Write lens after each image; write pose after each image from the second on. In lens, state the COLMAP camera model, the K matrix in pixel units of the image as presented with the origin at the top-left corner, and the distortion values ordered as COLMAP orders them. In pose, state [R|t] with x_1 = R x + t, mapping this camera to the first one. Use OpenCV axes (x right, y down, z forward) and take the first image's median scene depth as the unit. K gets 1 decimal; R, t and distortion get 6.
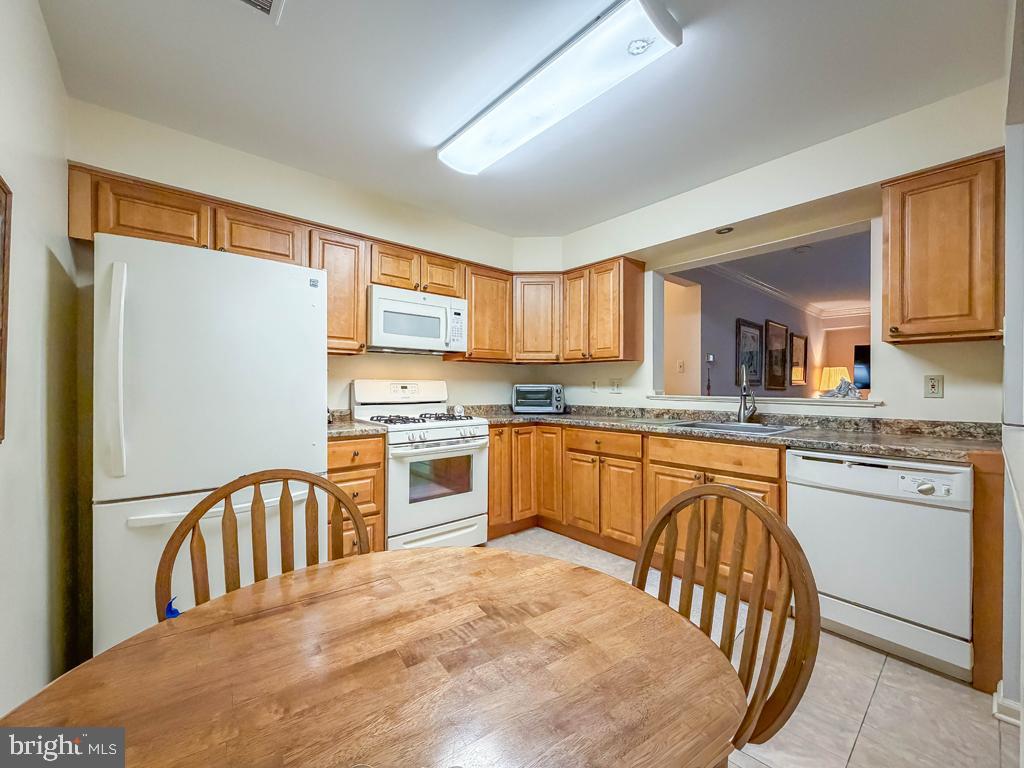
lens RADIAL K [[432.5, 0, 511.5], [0, 432.5, 391.0], [0, 0, 1]] dist [-0.004246, -0.002314]
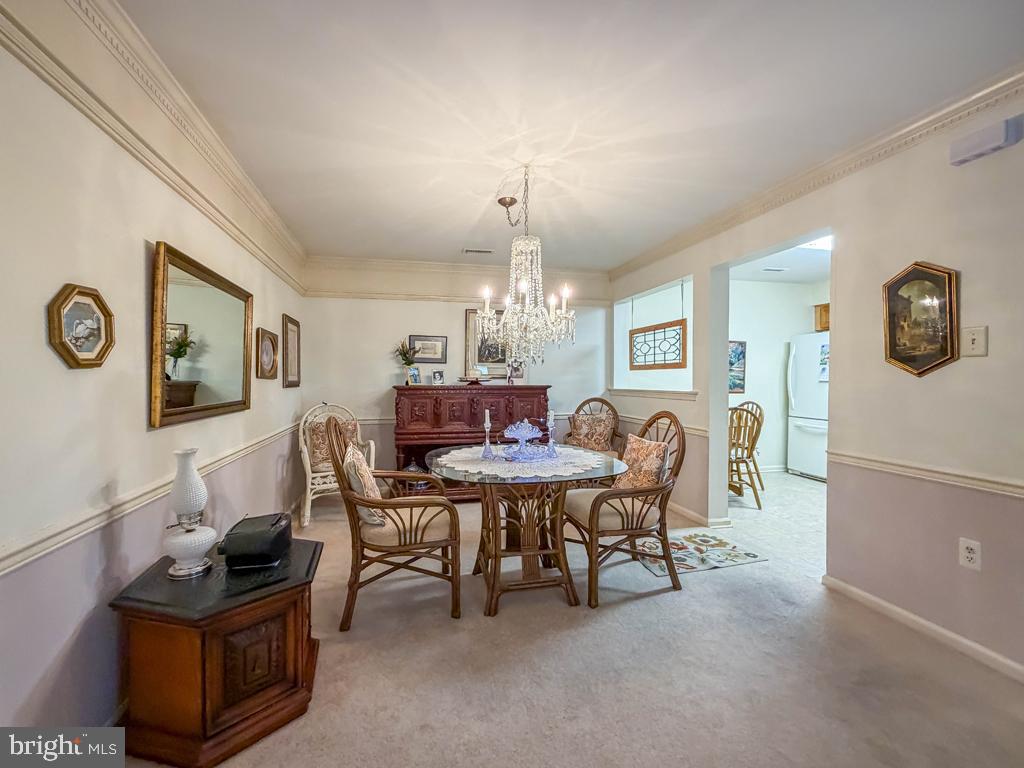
lens RADIAL K [[432.5, 0, 507.4], [0, 432.5, 391.9], [0, 0, 1]] dist [-0.004246, -0.002314]
pose [[-0.449474, 0.014827, -0.893171, 1.607339], [-0.008827, 0.999740, 0.021038, 0.010673], [0.893250, 0.017340, -0.449226, 0.295054]]
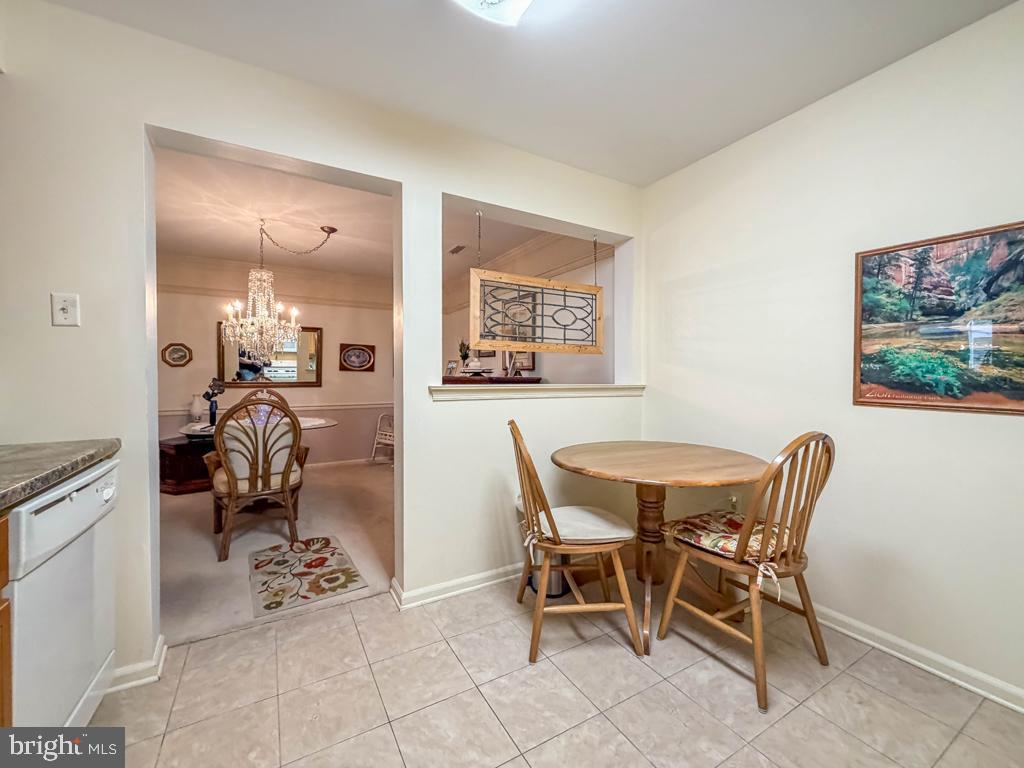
lens RADIAL K [[432.5, 0, 521.7], [0, 432.5, 386.6], [0, 0, 1]] dist [-0.004246, -0.002314]
pose [[-0.983067, -0.018082, 0.182351, 0.053436], [-0.012612, 0.999436, 0.031108, 0.006357], [-0.182811, 0.028281, -0.982741, 0.935931]]
